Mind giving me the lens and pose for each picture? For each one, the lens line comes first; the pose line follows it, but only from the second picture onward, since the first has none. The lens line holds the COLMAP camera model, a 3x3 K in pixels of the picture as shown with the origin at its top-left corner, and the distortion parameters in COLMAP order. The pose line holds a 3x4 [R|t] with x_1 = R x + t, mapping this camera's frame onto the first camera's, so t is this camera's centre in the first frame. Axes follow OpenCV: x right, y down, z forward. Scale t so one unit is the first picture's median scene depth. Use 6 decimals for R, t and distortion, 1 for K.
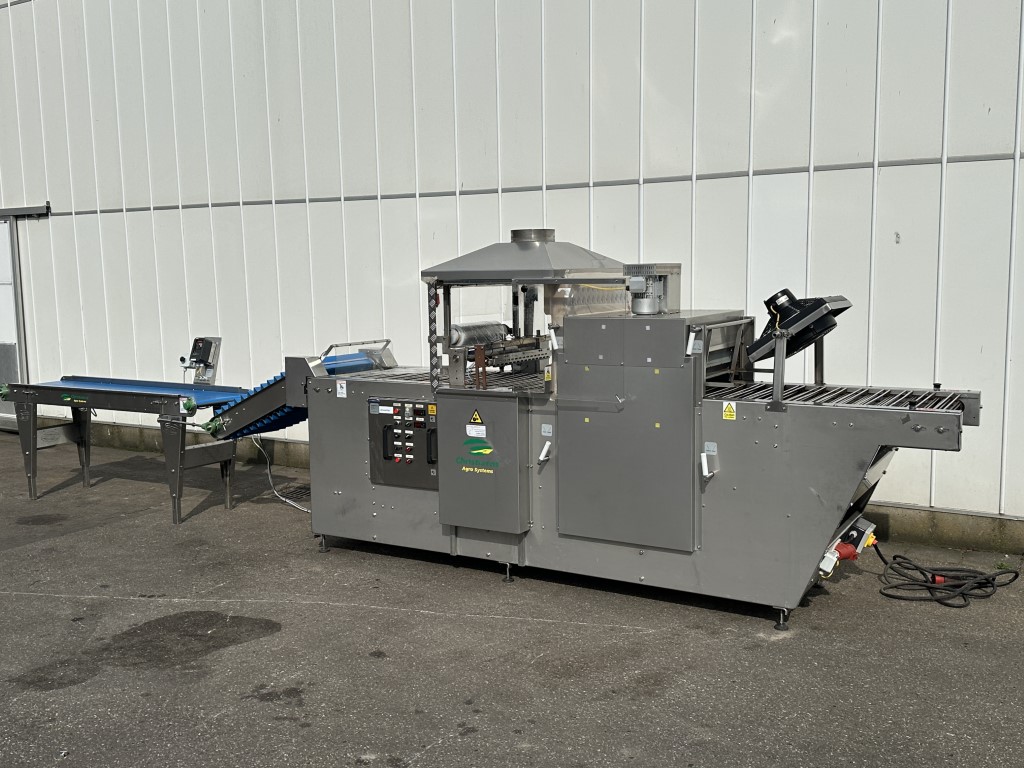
lens RADIAL K [[1008.2, 0, 509.5], [0, 1008.2, 380.5], [0, 0, 1]] dist [0.189030, -0.409662]
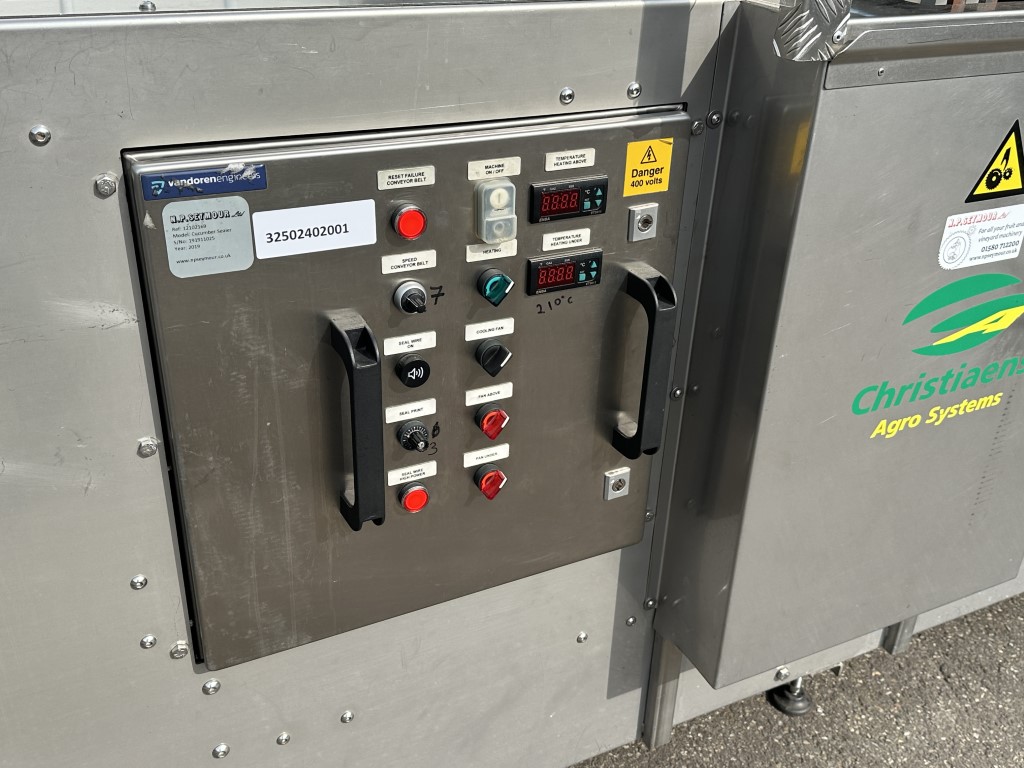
lens RADIAL K [[1008.2, 0, 509.5], [0, 1008.2, 380.5], [0, 0, 1]] dist [0.189030, -0.409662]
pose [[0.553101, -0.365706, 0.748557, -0.229036], [0.046615, 0.910682, 0.410469, -0.009150], [-0.831809, -0.192137, 0.520747, 0.927838]]
